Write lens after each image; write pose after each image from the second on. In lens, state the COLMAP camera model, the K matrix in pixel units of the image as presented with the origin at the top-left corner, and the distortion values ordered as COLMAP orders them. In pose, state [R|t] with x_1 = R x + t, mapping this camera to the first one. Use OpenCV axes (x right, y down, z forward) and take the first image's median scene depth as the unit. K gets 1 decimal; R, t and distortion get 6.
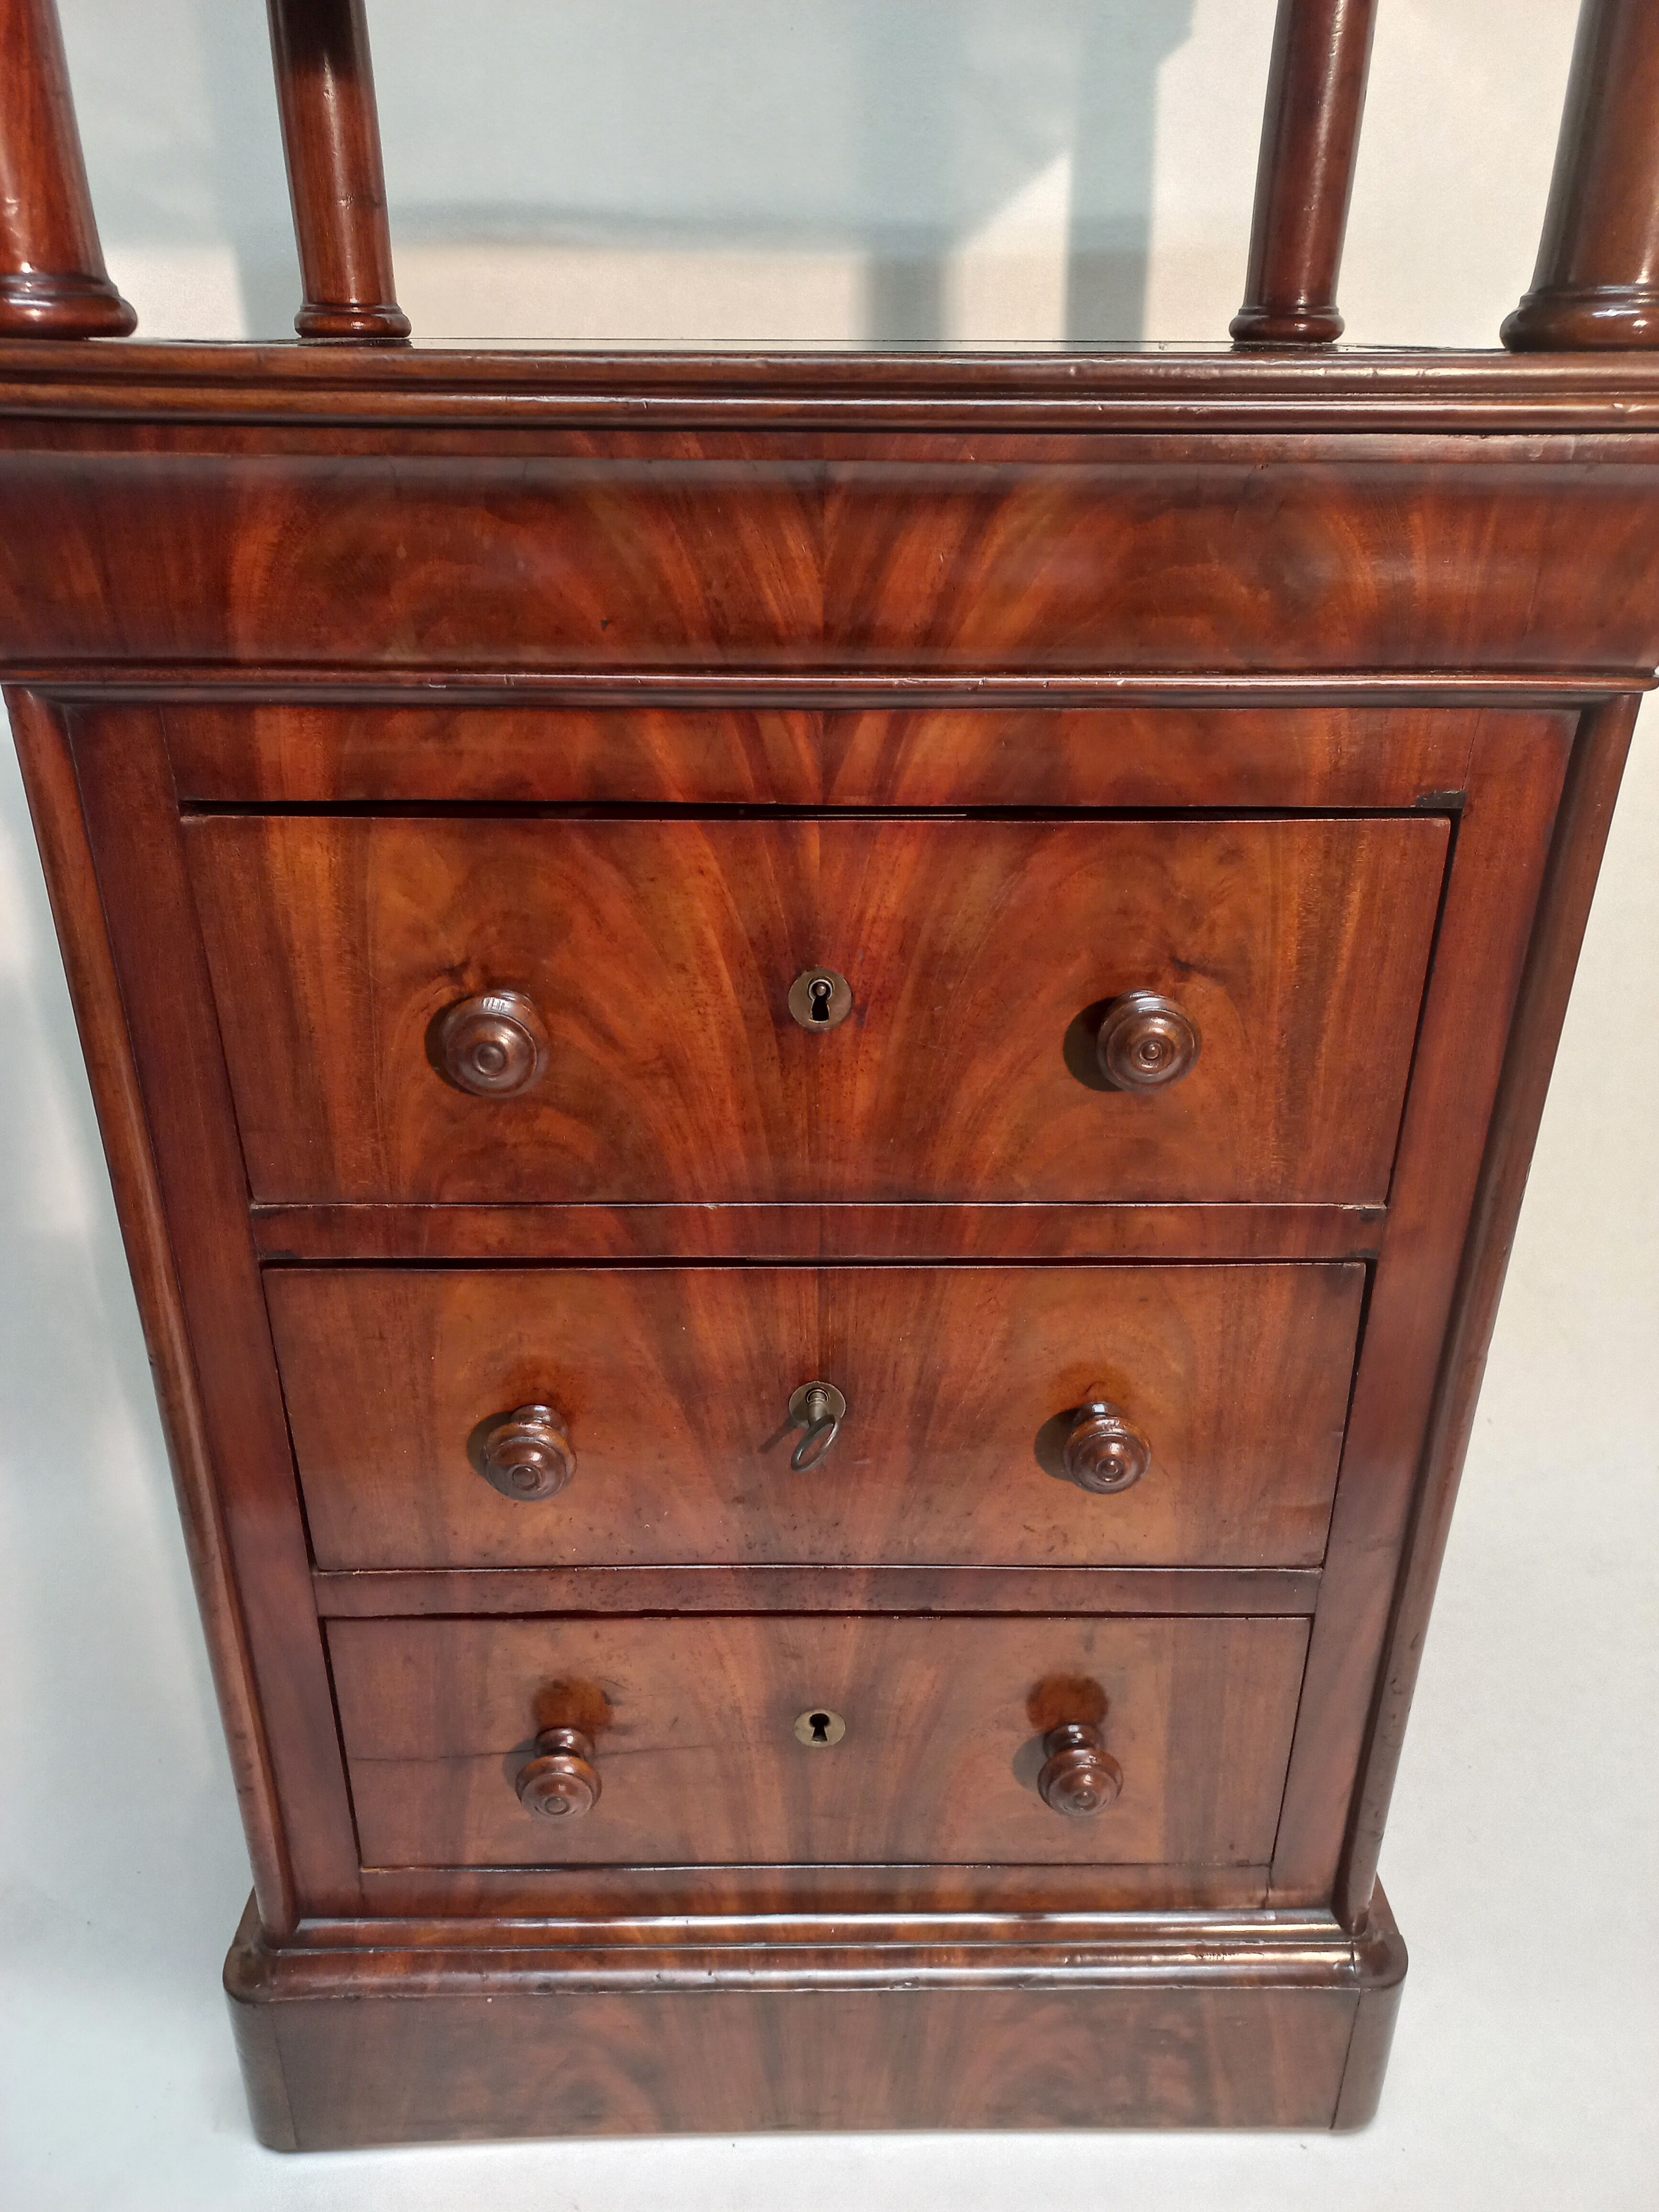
lens RADIAL K [[1618.3, 0, 842.8], [0, 1618.3, 1106.8], [0, 0, 1]] dist [0.048142, -0.022184]
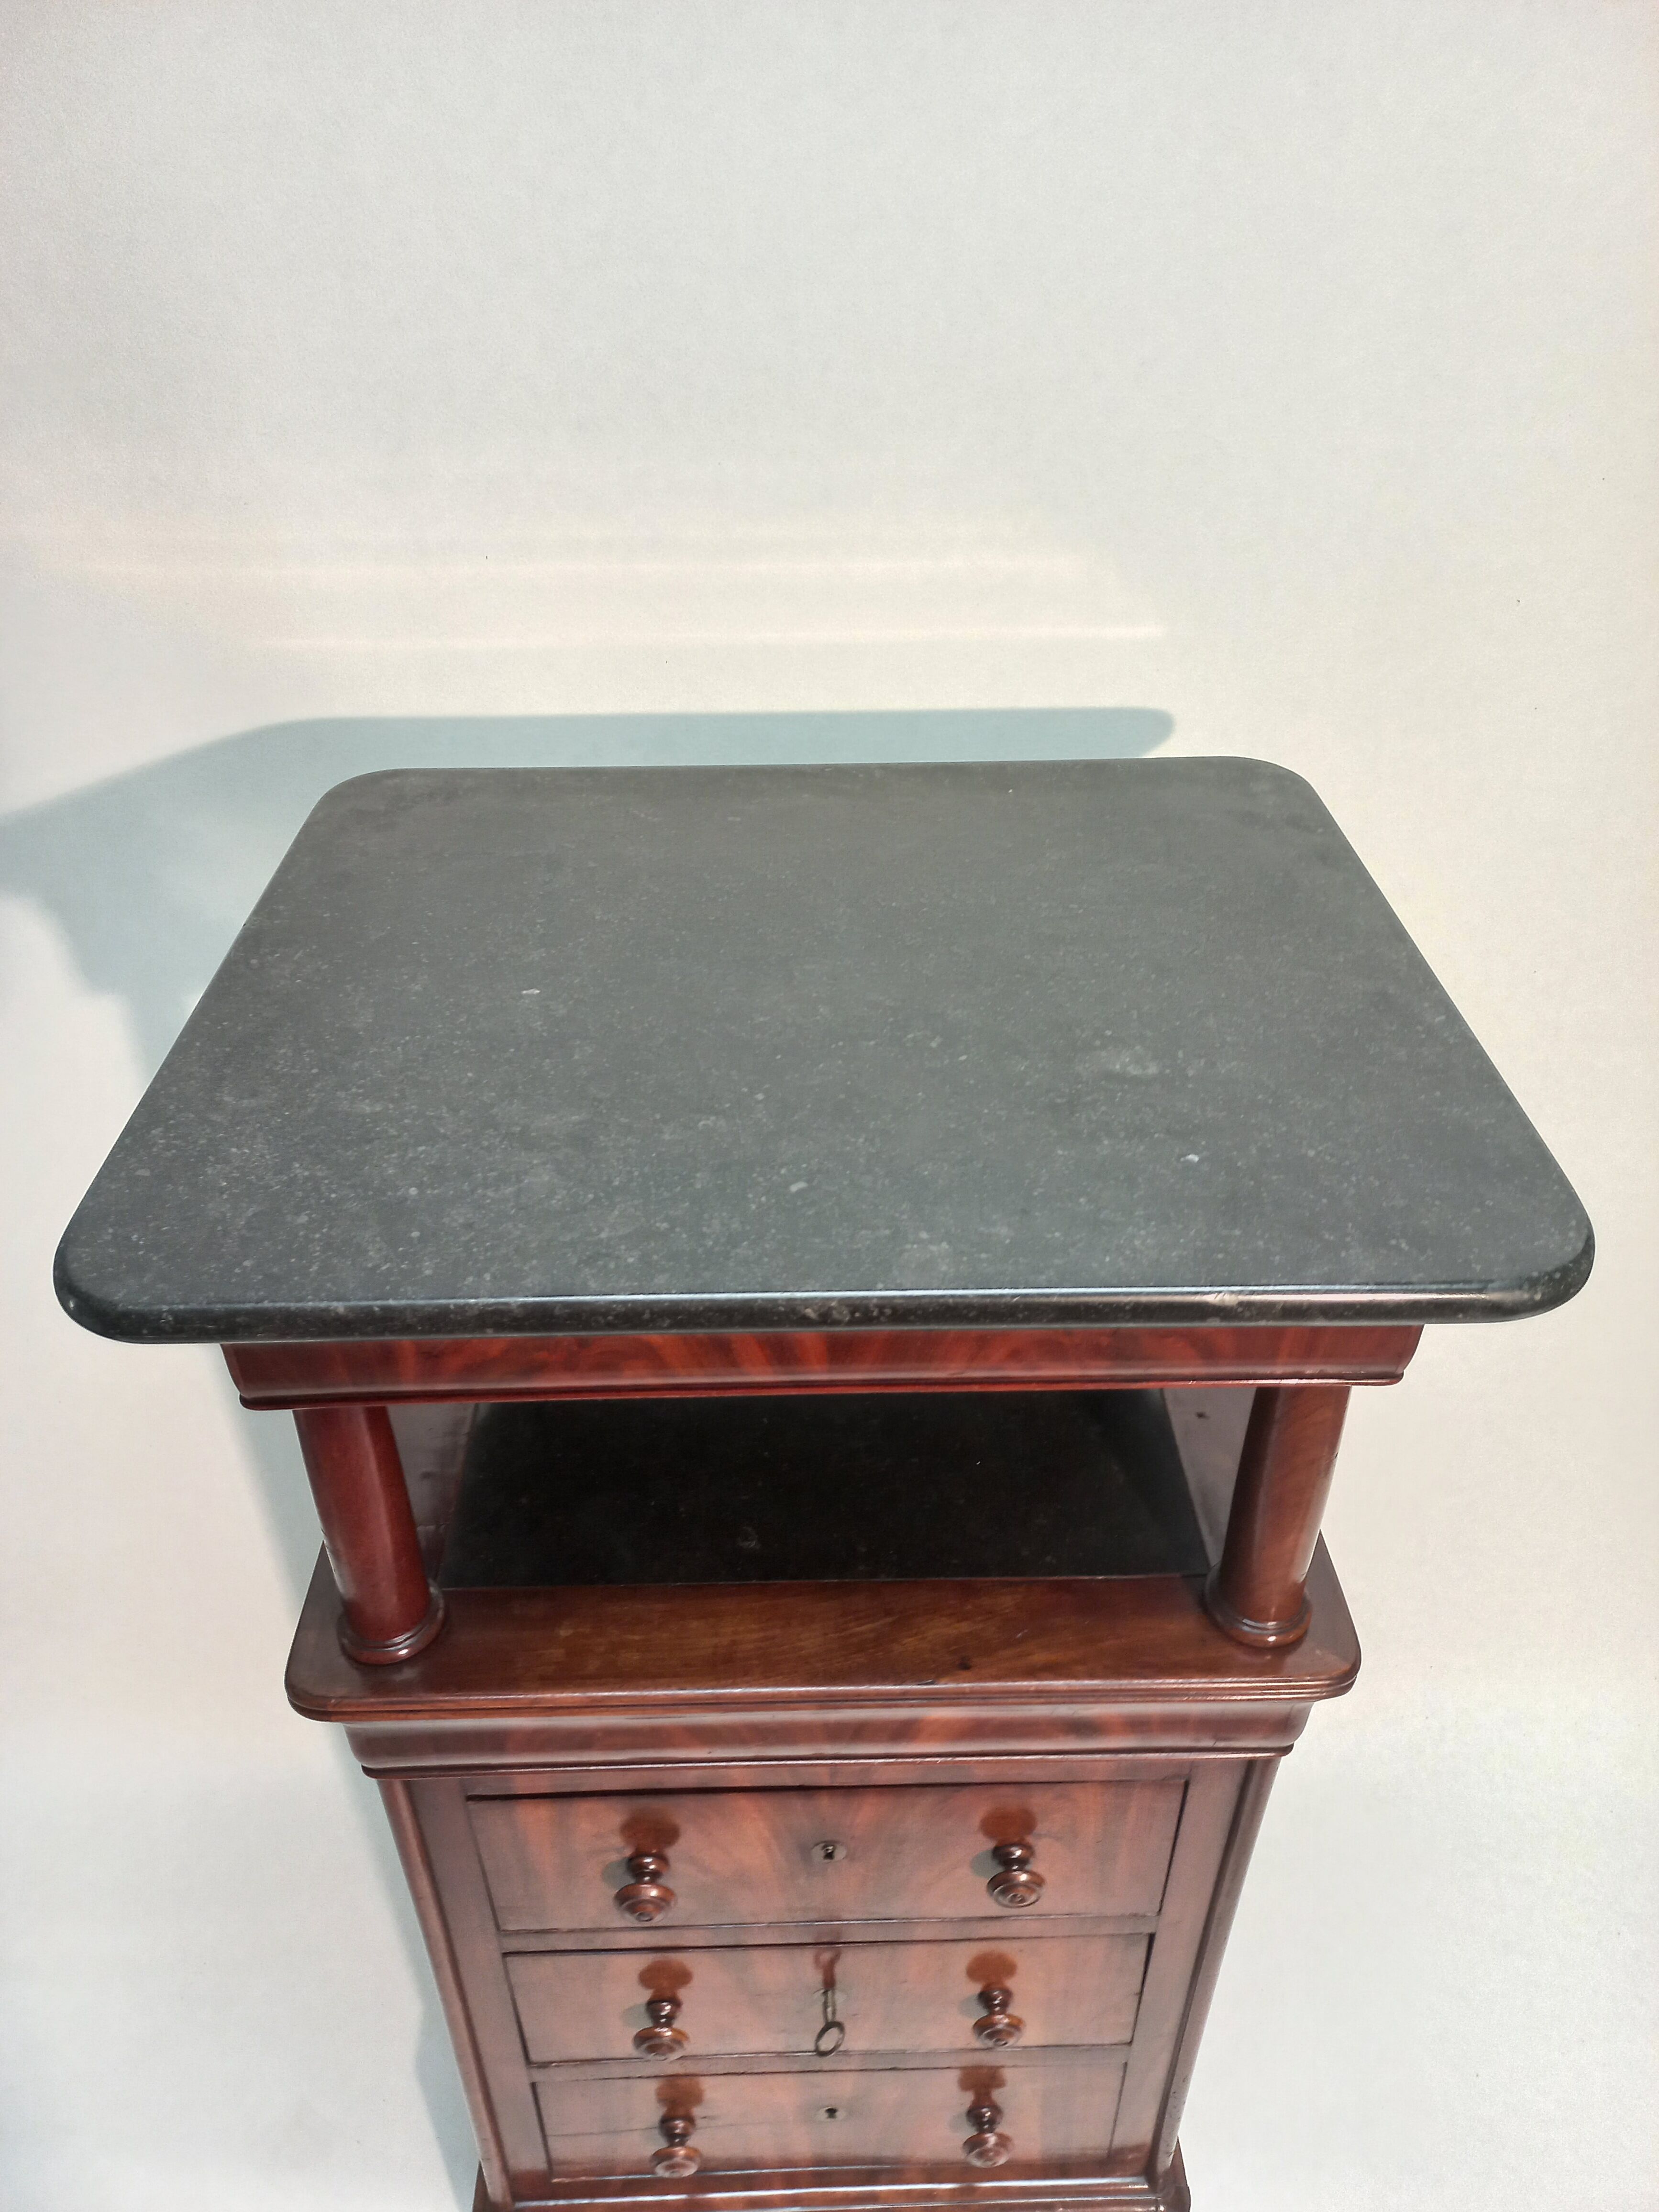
lens RADIAL K [[1618.3, 0, 841.0], [0, 1618.3, 1111.4], [0, 0, 1]] dist [0.048142, -0.022184]
pose [[0.999831, -0.016070, 0.008898, -0.003406], [0.014273, 0.984570, 0.174405, -0.989817], [-0.011563, -0.174249, 0.984634, -0.504309]]
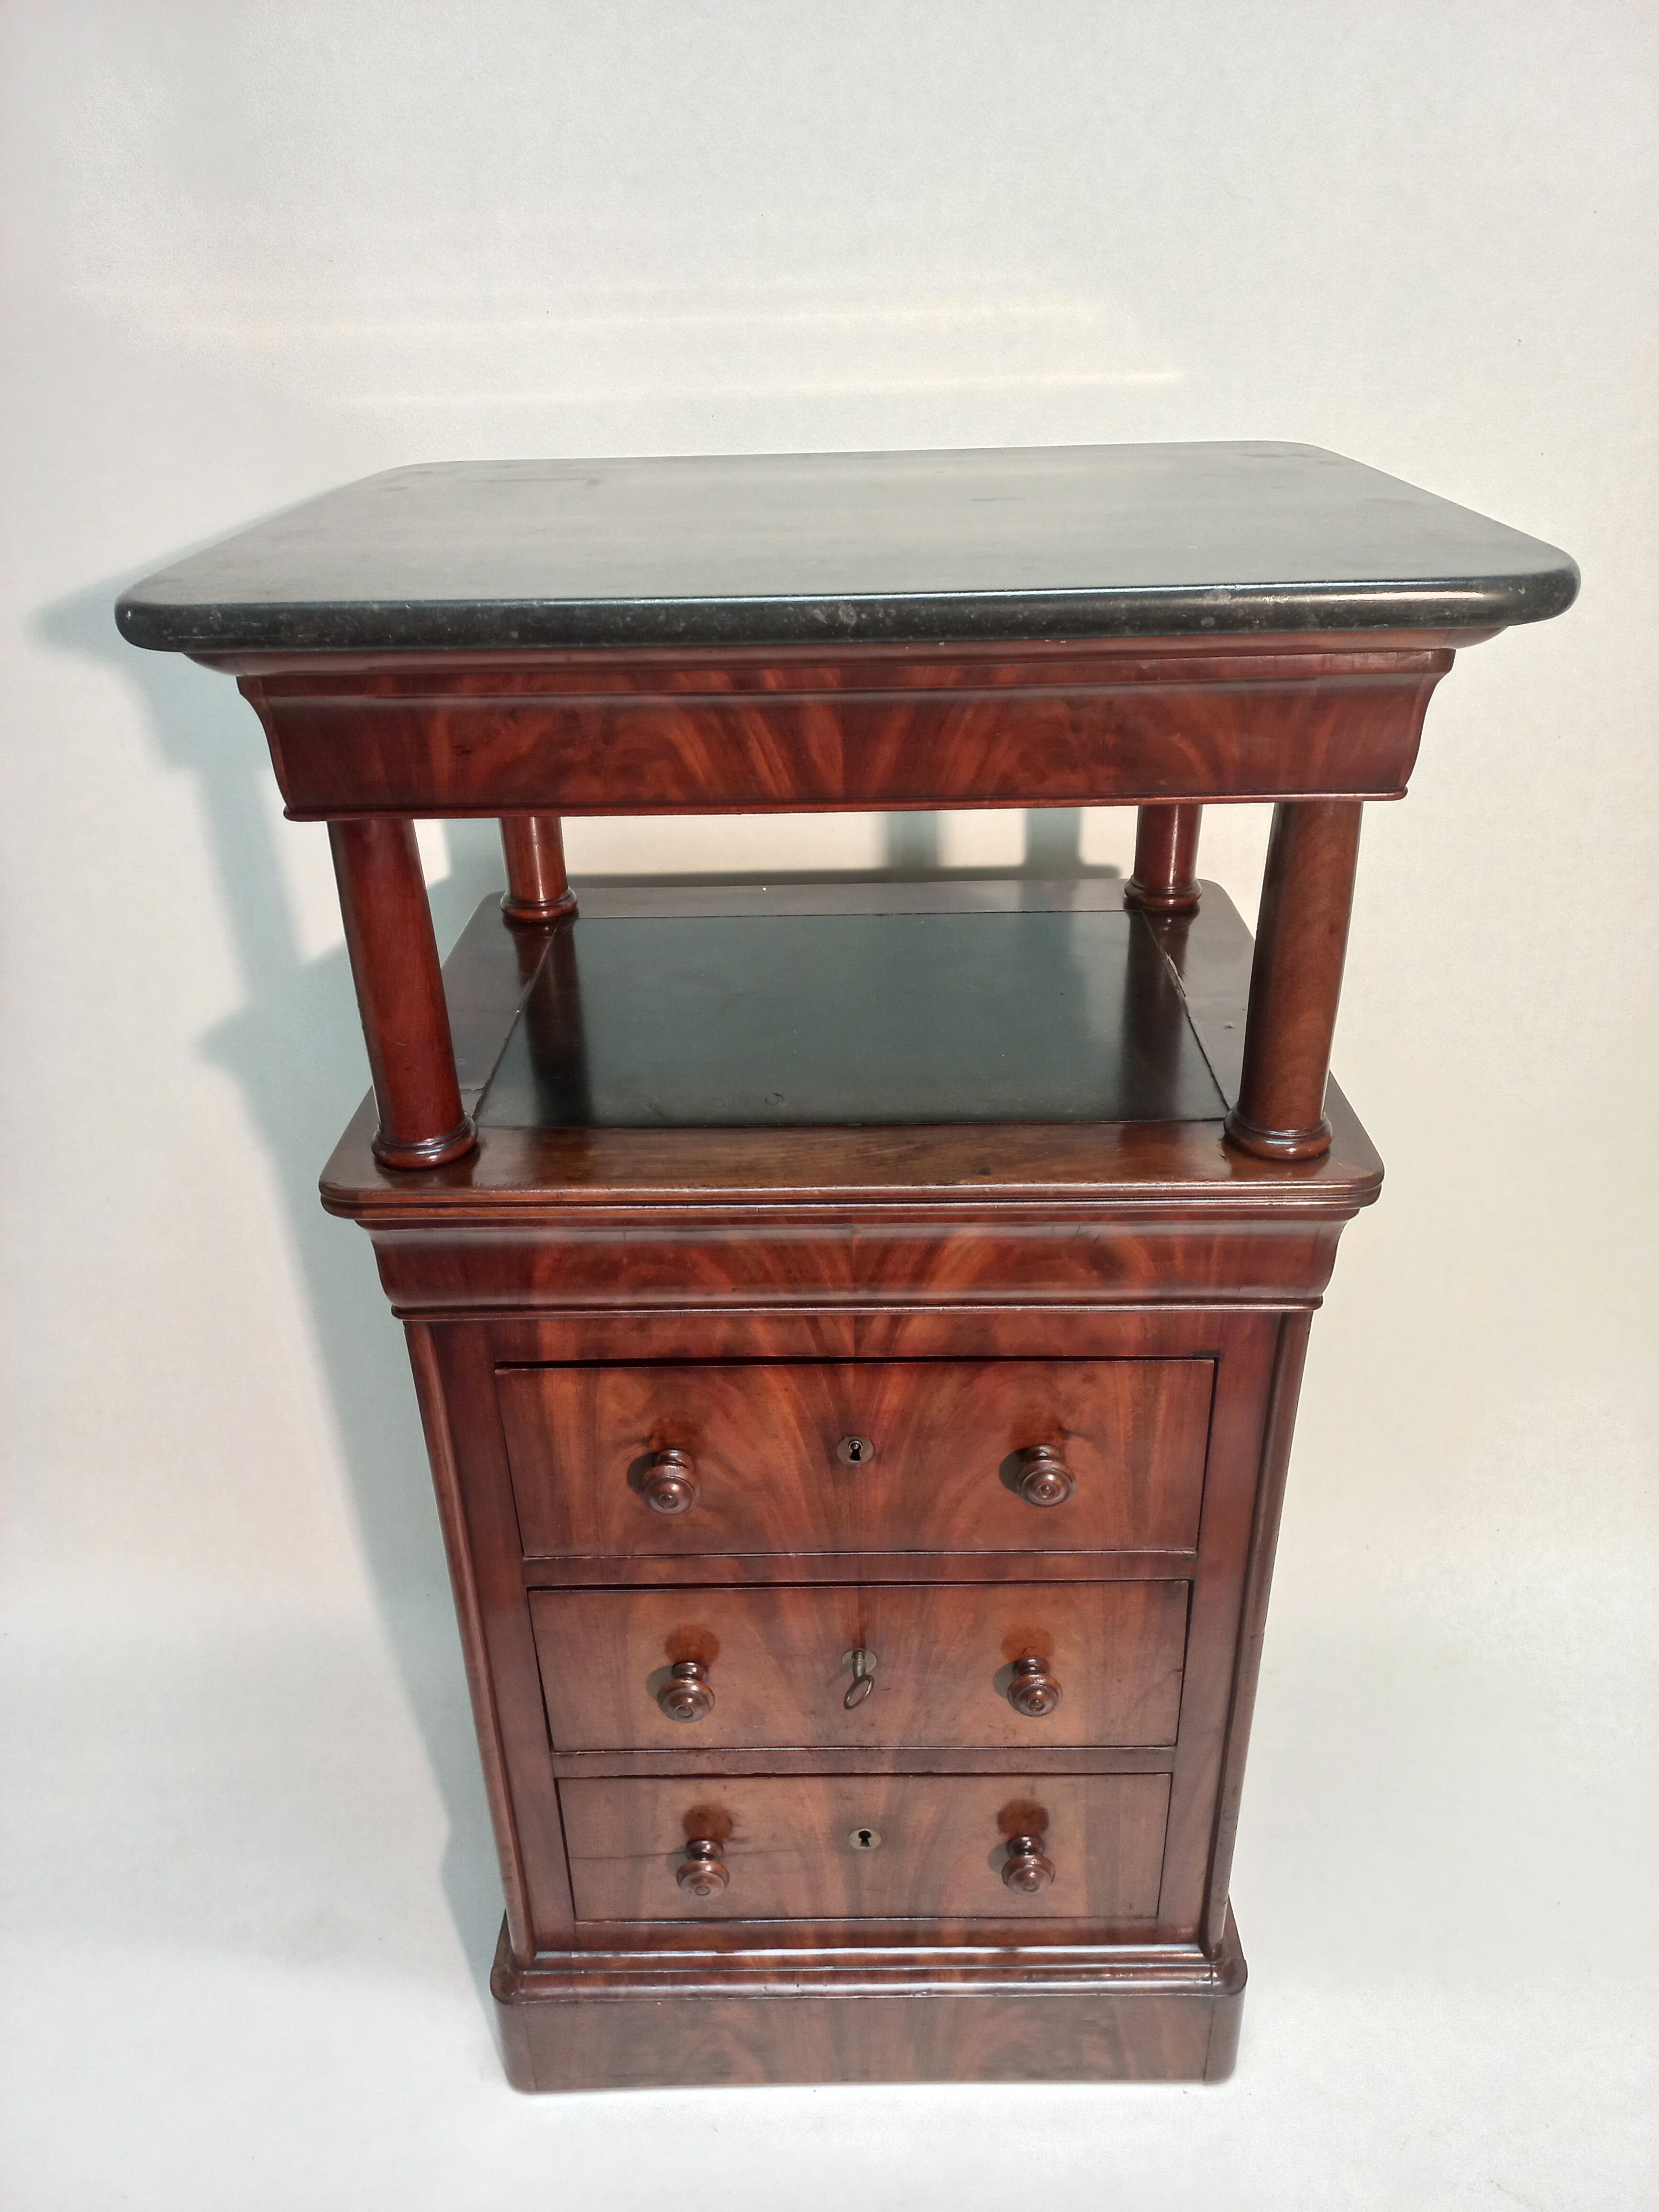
lens RADIAL K [[1618.3, 0, 843.7], [0, 1618.3, 1119.4], [0, 0, 1]] dist [0.048142, -0.022184]
pose [[0.999437, -0.016034, -0.029457, 0.025601], [0.017391, 0.998771, 0.046418, -0.427532], [0.028676, -0.046904, 0.998488, -0.603691]]
